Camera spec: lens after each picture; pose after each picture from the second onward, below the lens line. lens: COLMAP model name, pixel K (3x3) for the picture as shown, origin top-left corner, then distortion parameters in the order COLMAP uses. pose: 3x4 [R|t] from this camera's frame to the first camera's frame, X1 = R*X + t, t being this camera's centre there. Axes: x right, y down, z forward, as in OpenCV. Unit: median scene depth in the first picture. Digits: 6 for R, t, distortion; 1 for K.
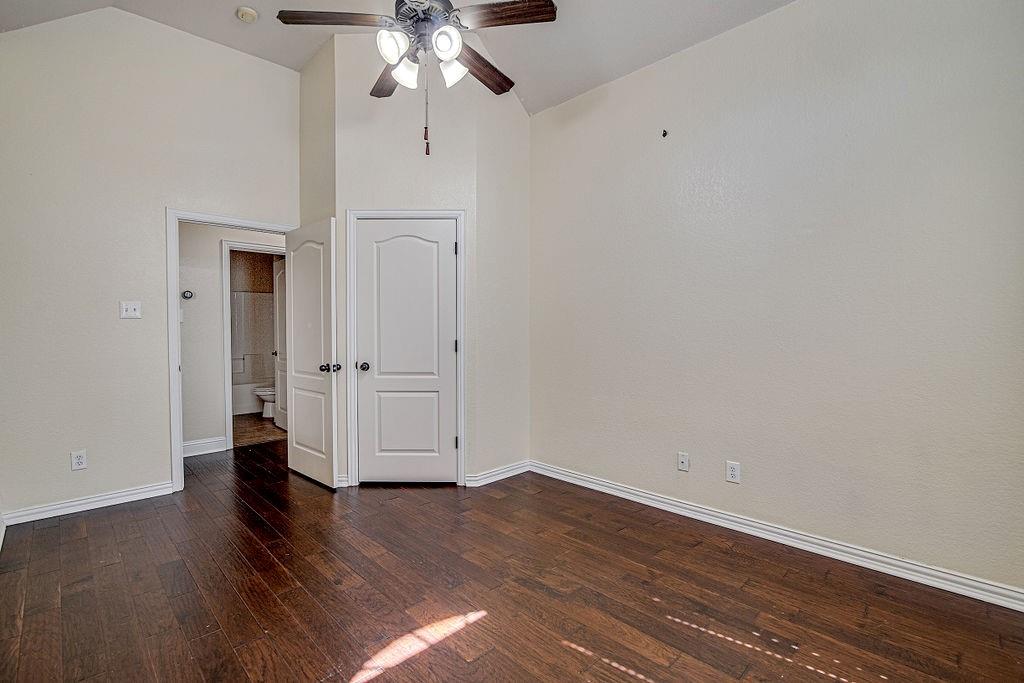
lens RADIAL K [[478.4, 0, 503.1], [0, 478.4, 338.6], [0, 0, 1]] dist [-0.000596, -0.001562]
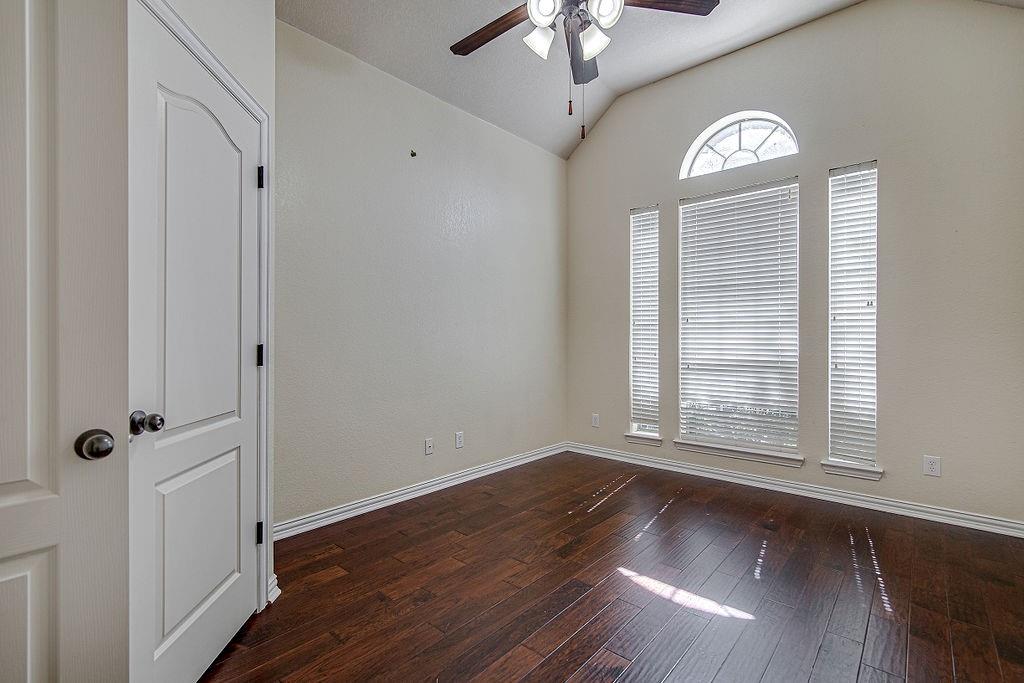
lens RADIAL K [[478.4, 0, 507.0], [0, 478.4, 341.4], [0, 0, 1]] dist [-0.000596, -0.001562]
pose [[-0.074803, -0.002830, 0.997194, -0.825307], [0.032408, 0.999461, 0.005267, 0.009659], [-0.996672, 0.032711, -0.074671, 0.951289]]
